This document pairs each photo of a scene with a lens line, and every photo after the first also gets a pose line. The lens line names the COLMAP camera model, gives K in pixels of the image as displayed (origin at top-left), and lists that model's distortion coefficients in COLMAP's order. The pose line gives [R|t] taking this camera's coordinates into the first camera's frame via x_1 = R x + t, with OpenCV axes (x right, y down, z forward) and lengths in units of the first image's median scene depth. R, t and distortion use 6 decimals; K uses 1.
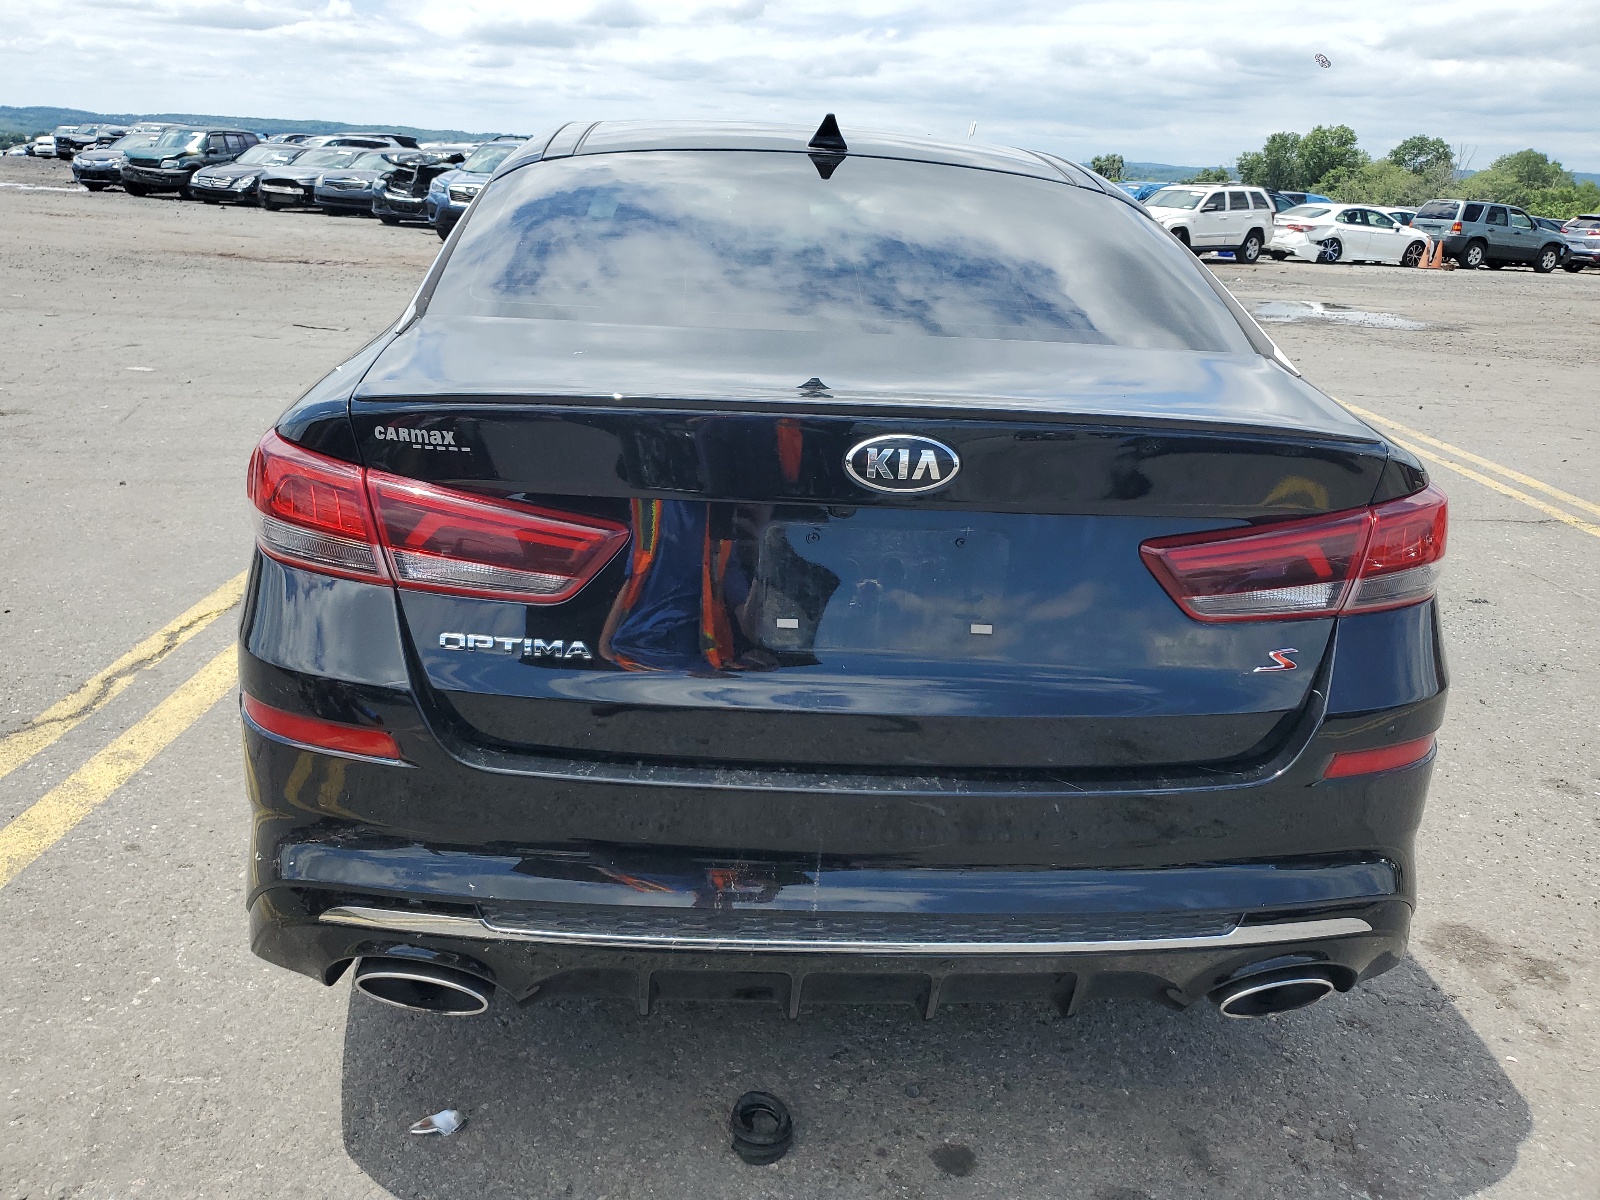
lens RADIAL K [[1237.4, 0, 799.9], [0, 1237.4, 603.8], [0, 0, 1]] dist [-0.002173, 0.014785]
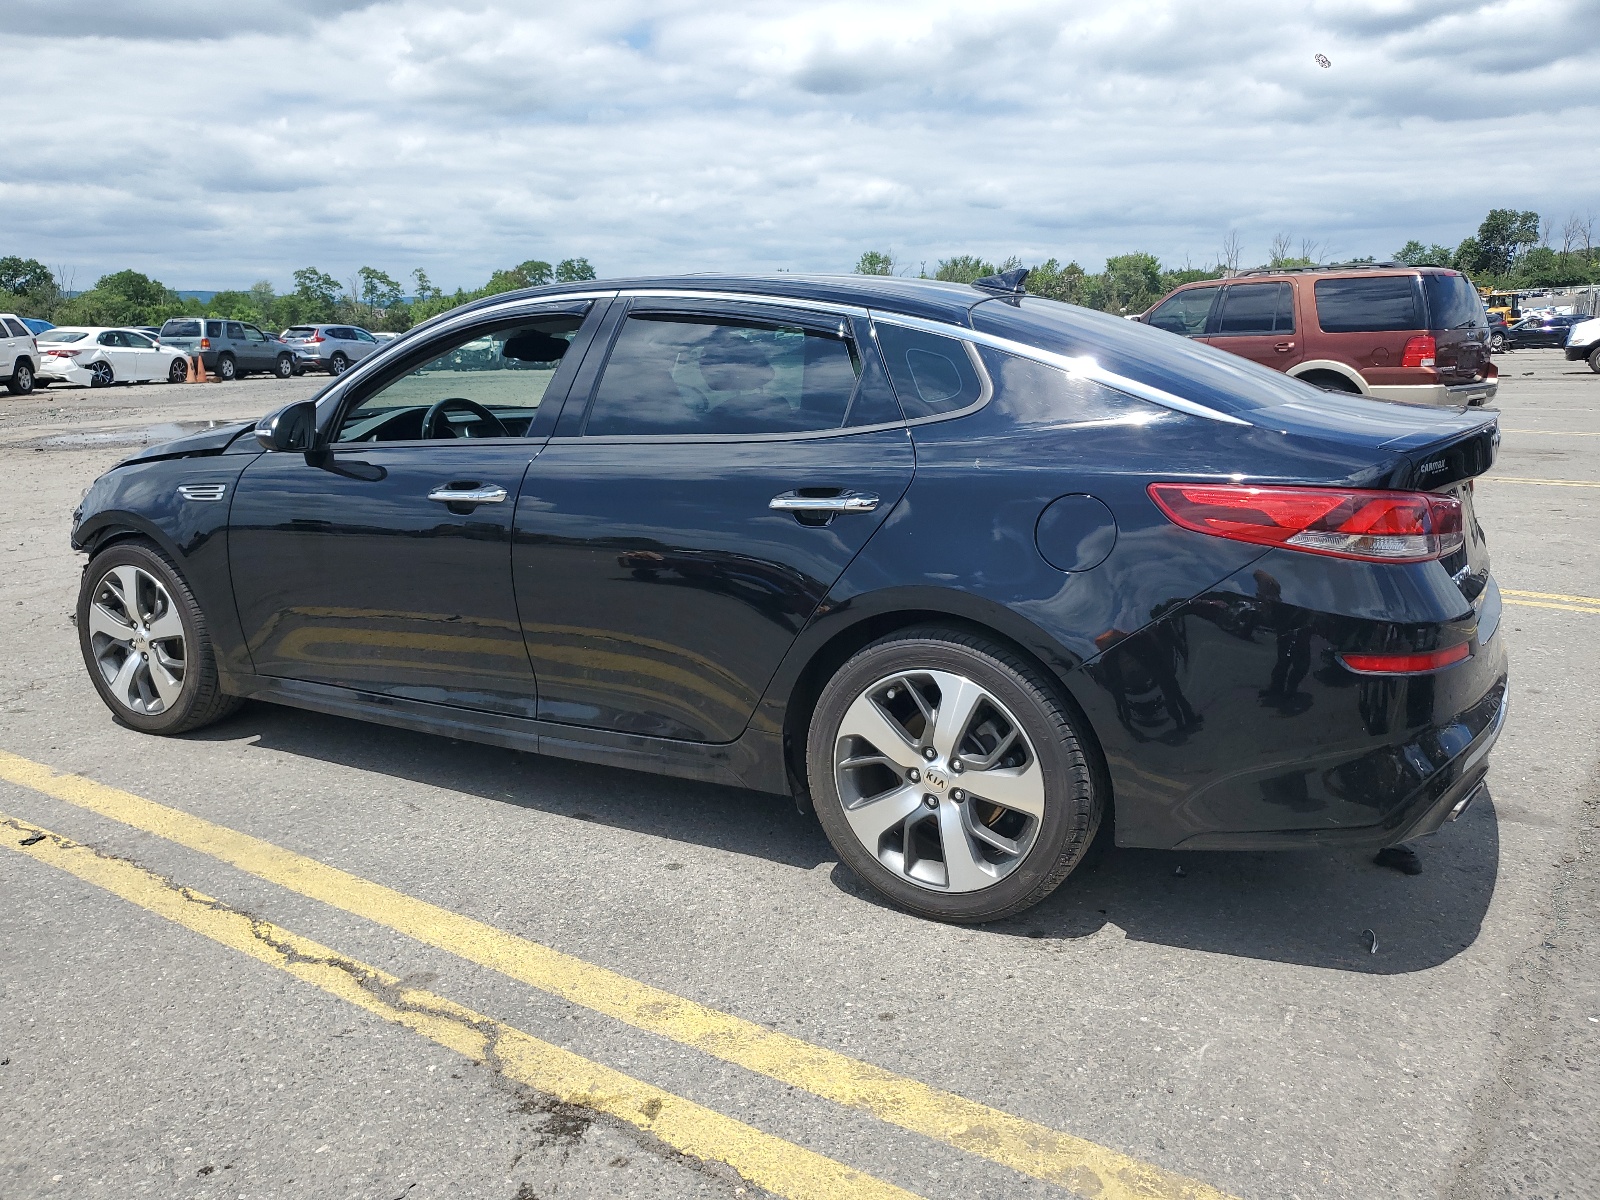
lens RADIAL K [[1237.4, 0, 798.0], [0, 1237.4, 598.0], [0, 0, 1]] dist [-0.002173, 0.014785]
pose [[0.540866, -0.228536, 0.809466, -0.101930], [0.302026, 0.950965, 0.066679, -0.015645], [-0.785012, 0.208415, 0.583369, 0.034130]]
